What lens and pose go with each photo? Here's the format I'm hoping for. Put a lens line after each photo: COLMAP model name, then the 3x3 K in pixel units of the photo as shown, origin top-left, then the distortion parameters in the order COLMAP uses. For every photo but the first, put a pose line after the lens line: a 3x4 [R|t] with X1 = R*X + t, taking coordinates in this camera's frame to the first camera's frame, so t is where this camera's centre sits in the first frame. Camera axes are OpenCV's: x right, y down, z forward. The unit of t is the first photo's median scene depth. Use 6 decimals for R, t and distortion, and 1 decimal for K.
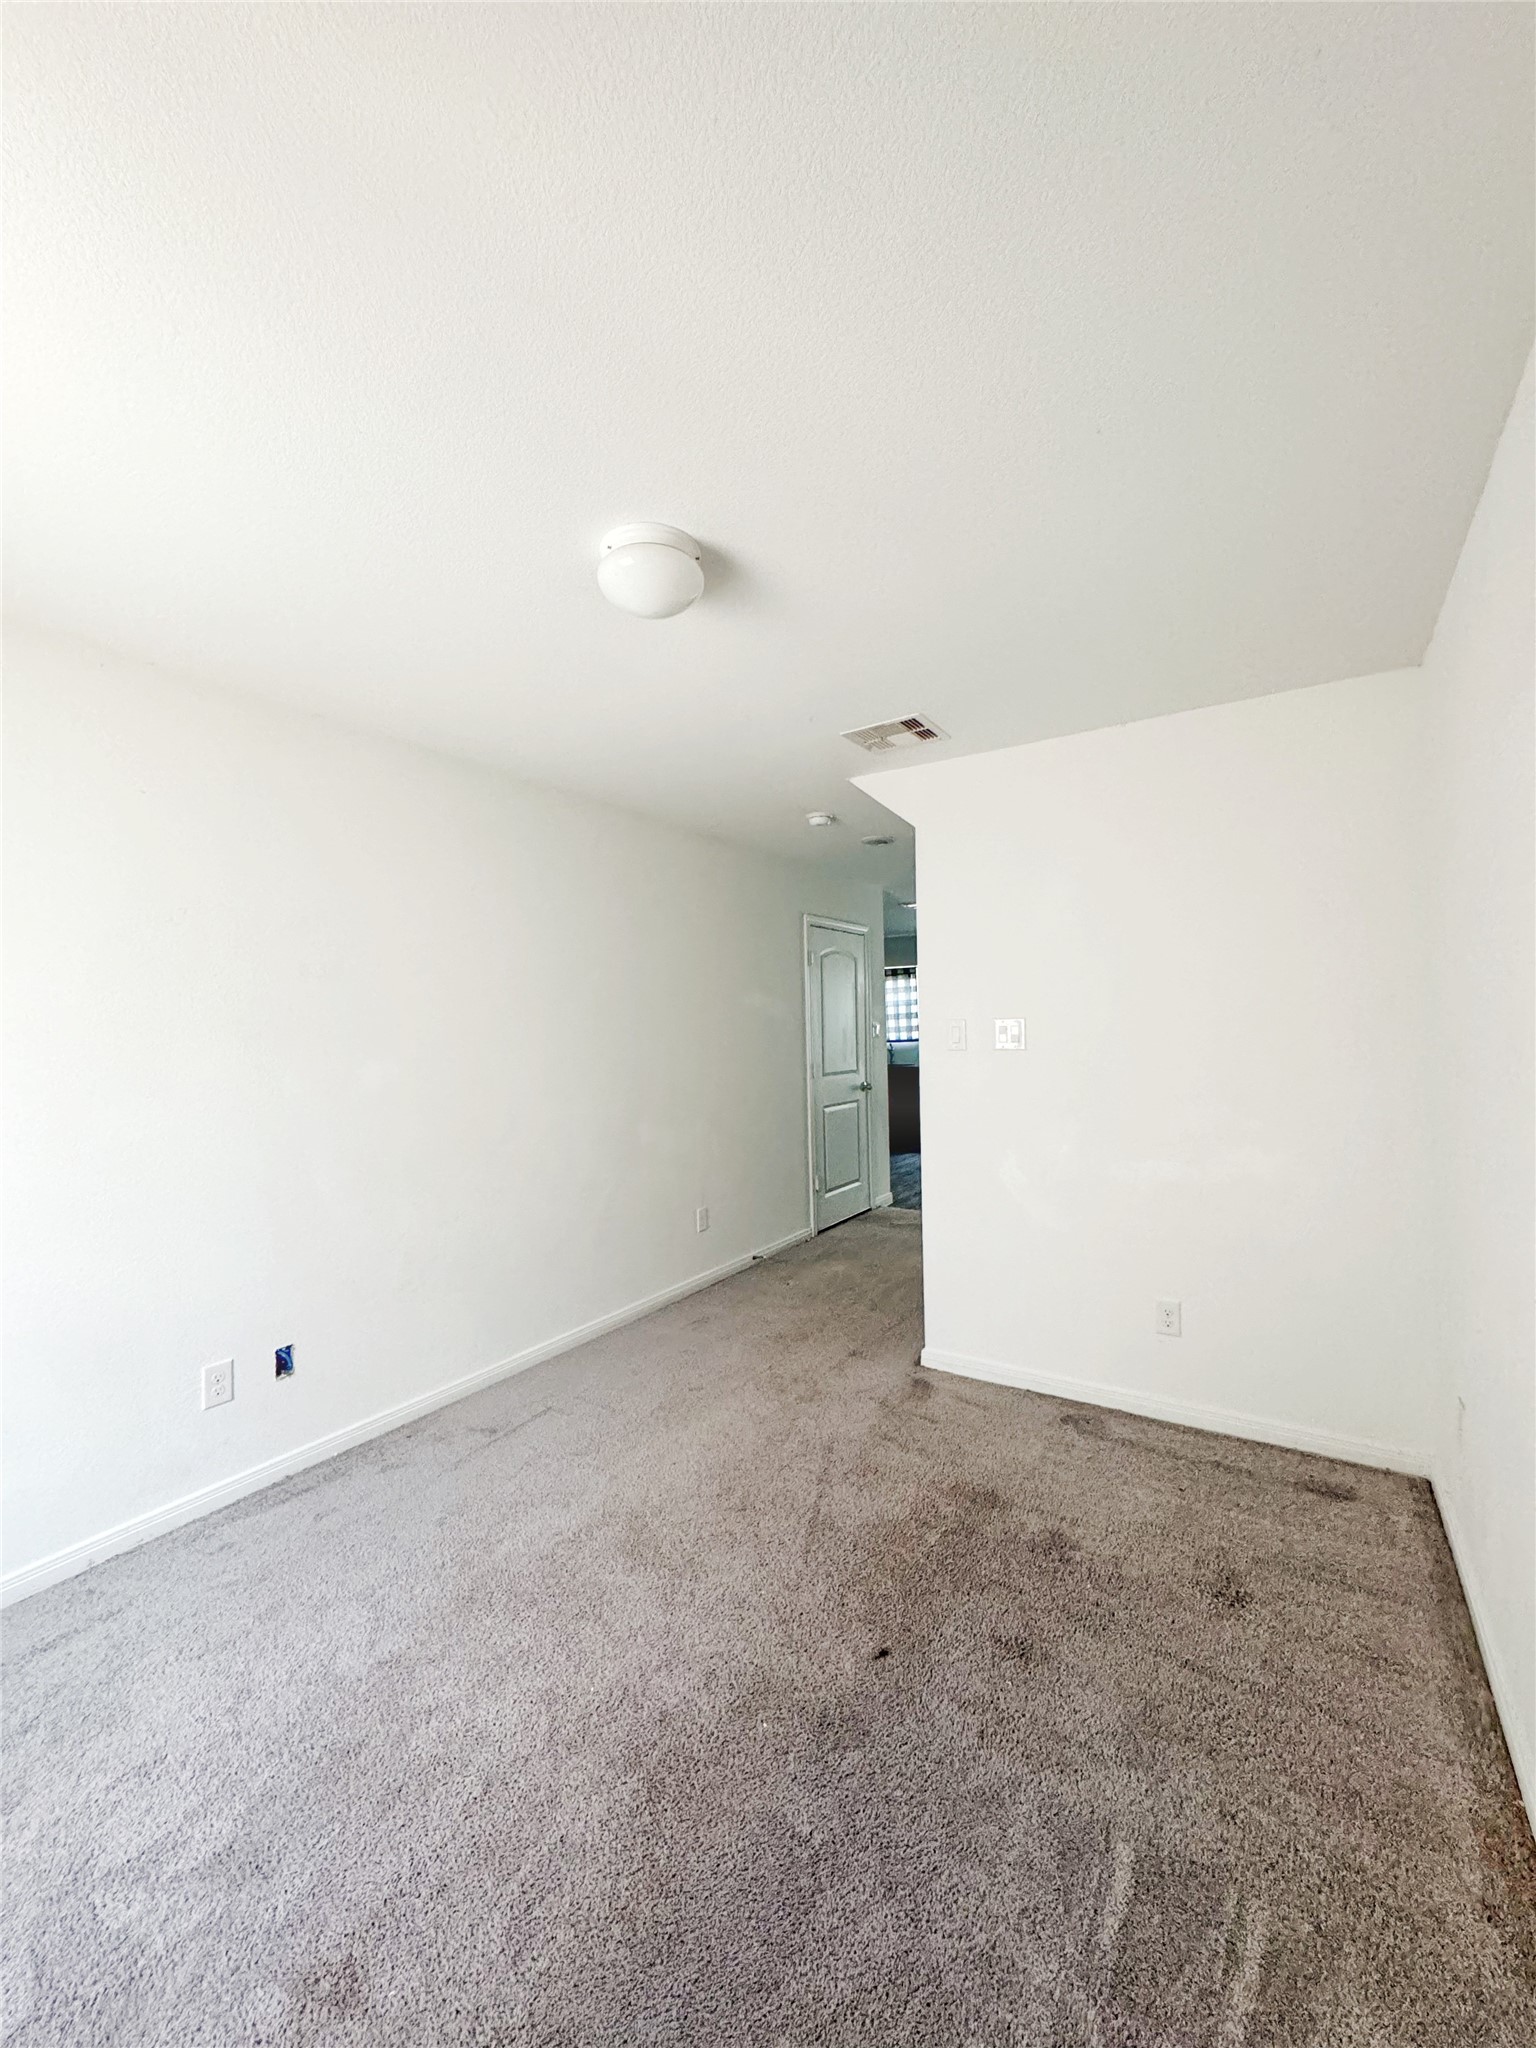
lens RADIAL K [[817.9, 0, 777.9], [0, 817.9, 1025.7], [0, 0, 1]] dist [-0.000110, -0.000027]
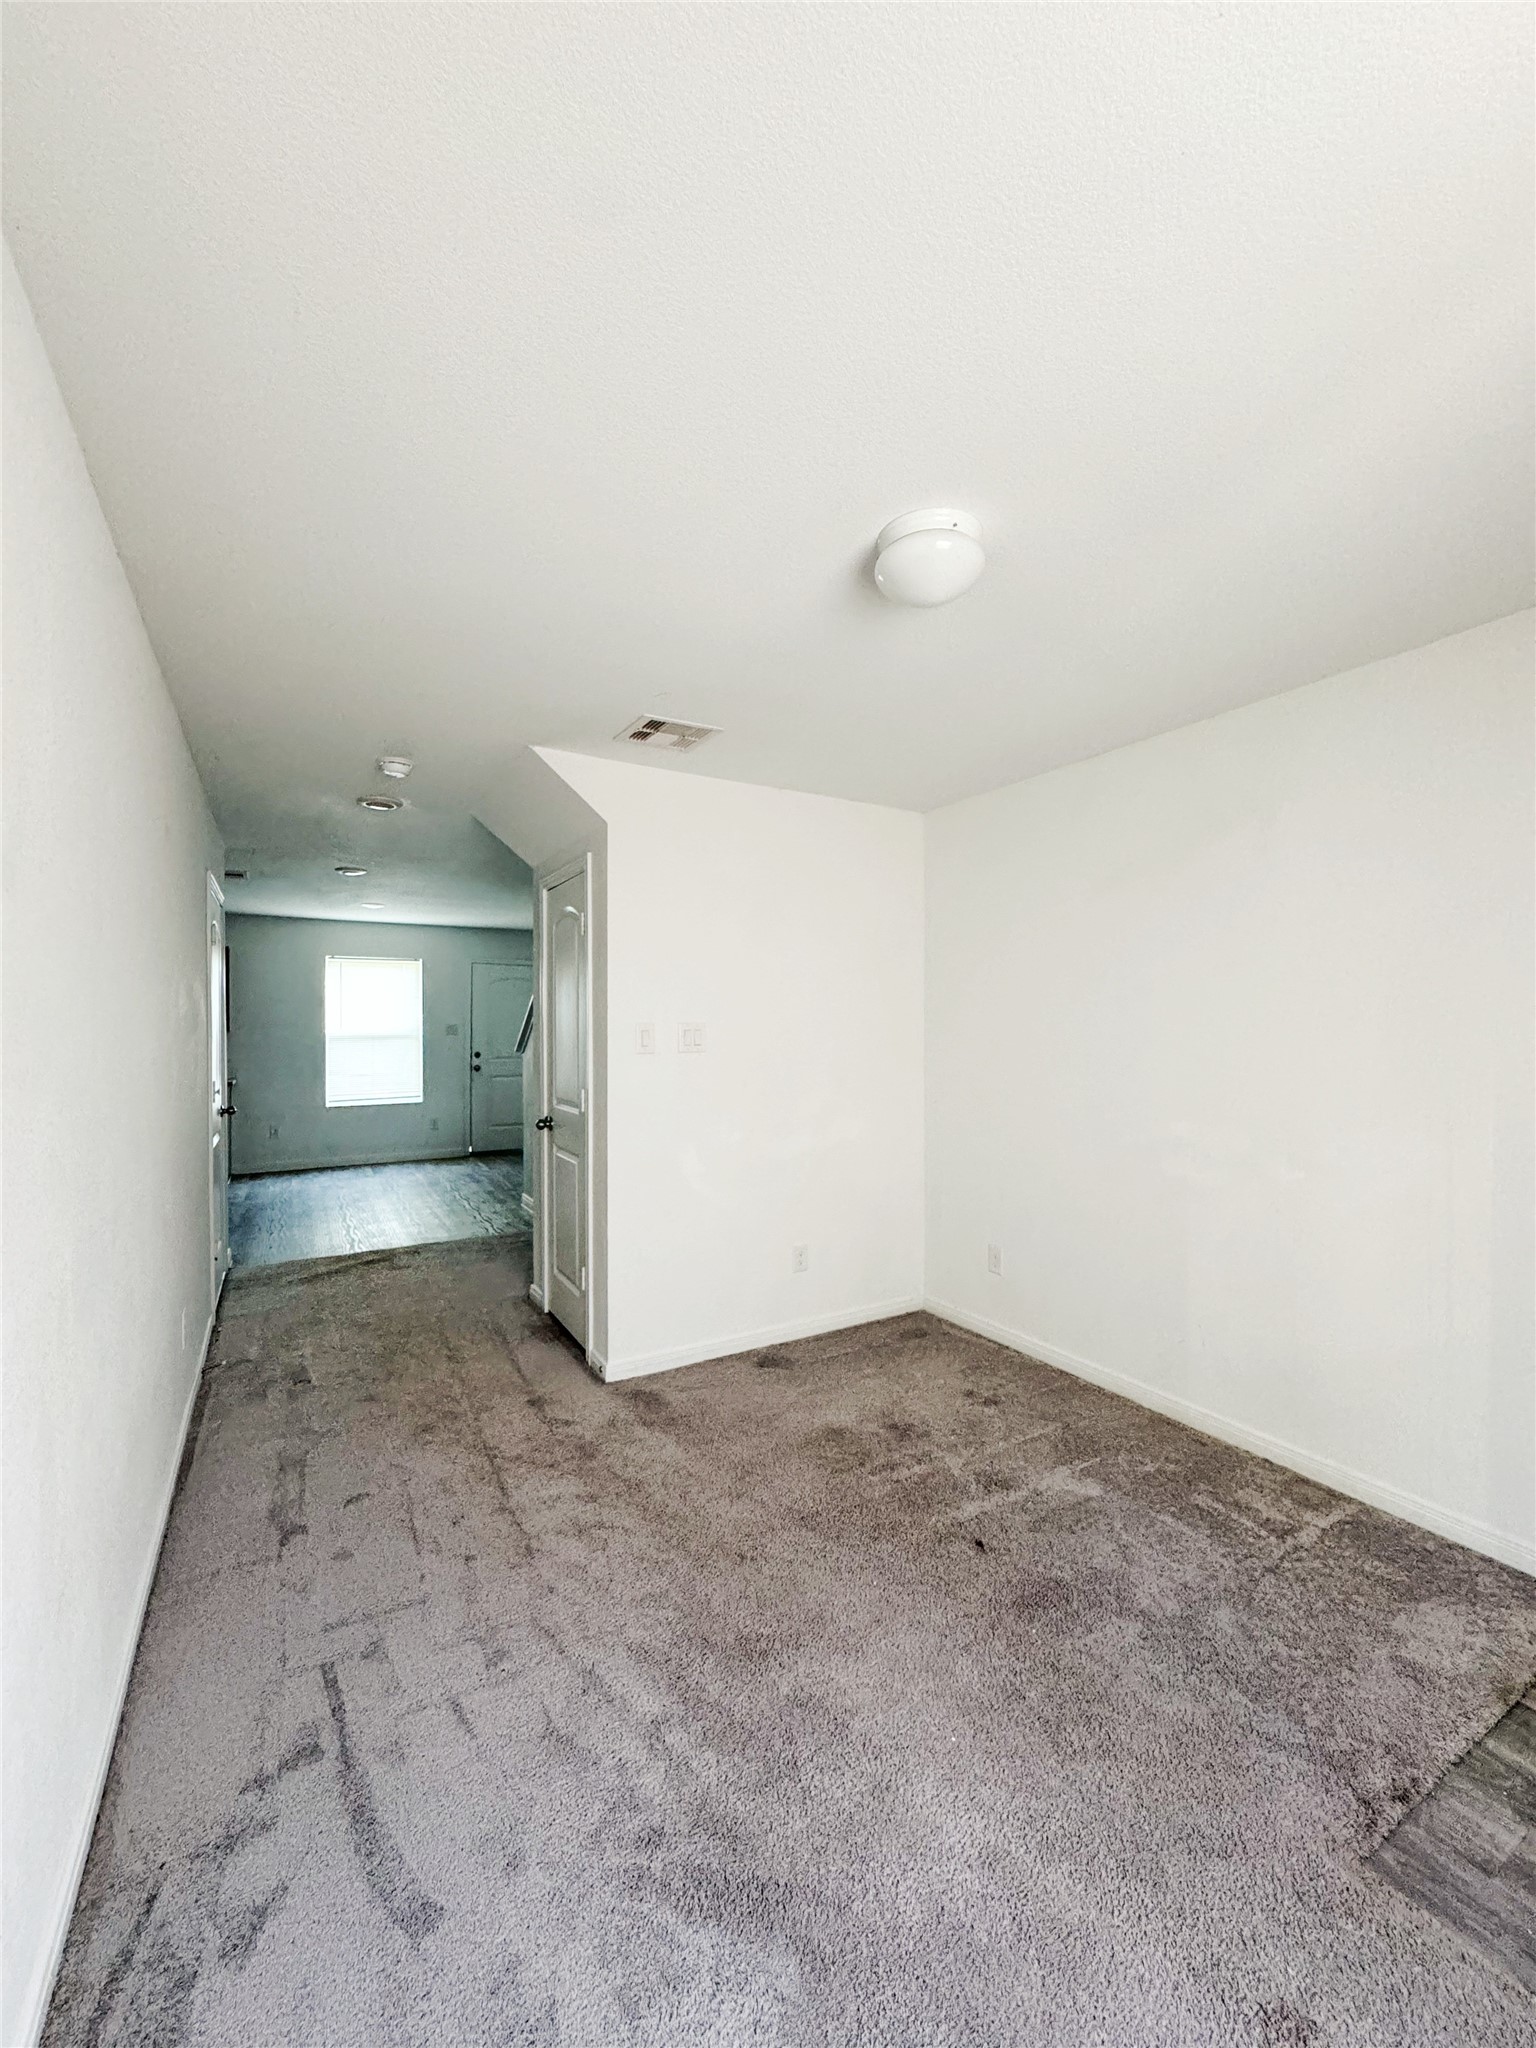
lens RADIAL K [[817.9, 0, 777.9], [0, 817.9, 1025.7], [0, 0, 1]] dist [-0.000110, -0.000027]
pose [[0.433338, 0.020829, 0.900991, -0.739250], [-0.009012, 0.999783, -0.018778, 0.015156], [-0.901187, 0.000017, 0.433431, 0.491389]]
